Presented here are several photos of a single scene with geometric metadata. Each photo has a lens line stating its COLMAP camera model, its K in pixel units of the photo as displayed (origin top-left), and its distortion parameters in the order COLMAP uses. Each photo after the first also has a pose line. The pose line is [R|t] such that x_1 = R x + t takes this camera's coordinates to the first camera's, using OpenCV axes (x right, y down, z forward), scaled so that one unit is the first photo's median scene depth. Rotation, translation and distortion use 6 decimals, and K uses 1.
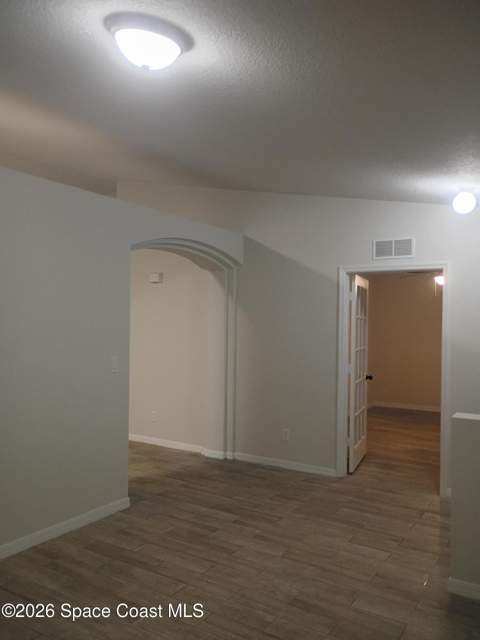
lens RADIAL K [[534.2, 0, 240.0], [0, 534.2, 320.0], [0, 0, 1]] dist [0.041955, -0.004870]
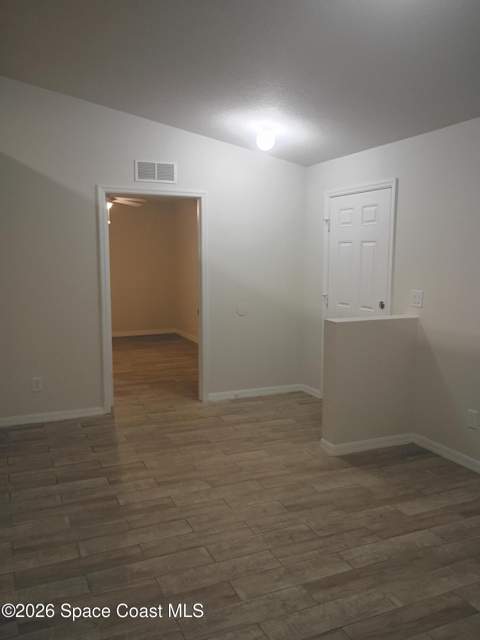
lens RADIAL K [[534.2, 0, 240.0], [0, 534.2, 320.0], [0, 0, 1]] dist [0.041955, -0.004870]
pose [[0.558711, -0.113175, 0.821604, -0.521302], [0.007509, 0.991295, 0.131443, 0.008523], [-0.829328, -0.067269, 0.554698, 0.346628]]
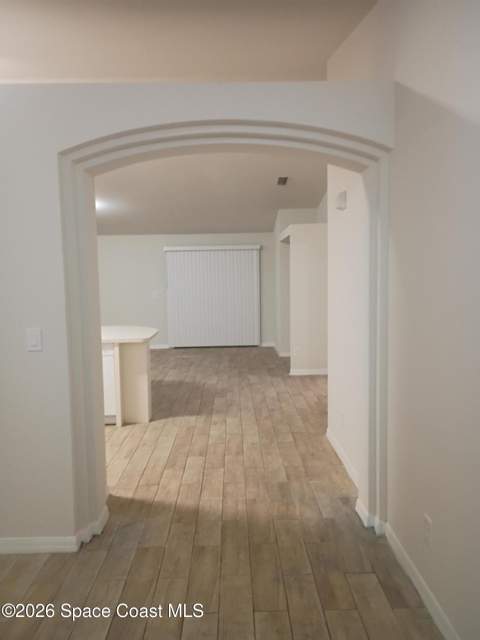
lens RADIAL K [[534.2, 0, 240.0], [0, 534.2, 320.0], [0, 0, 1]] dist [0.041955, -0.004870]
pose [[0.549709, 0.050484, -0.833829, 0.447650], [0.022073, 0.996946, 0.074911, 0.014141], [0.835064, -0.059584, 0.546916, 0.810633]]
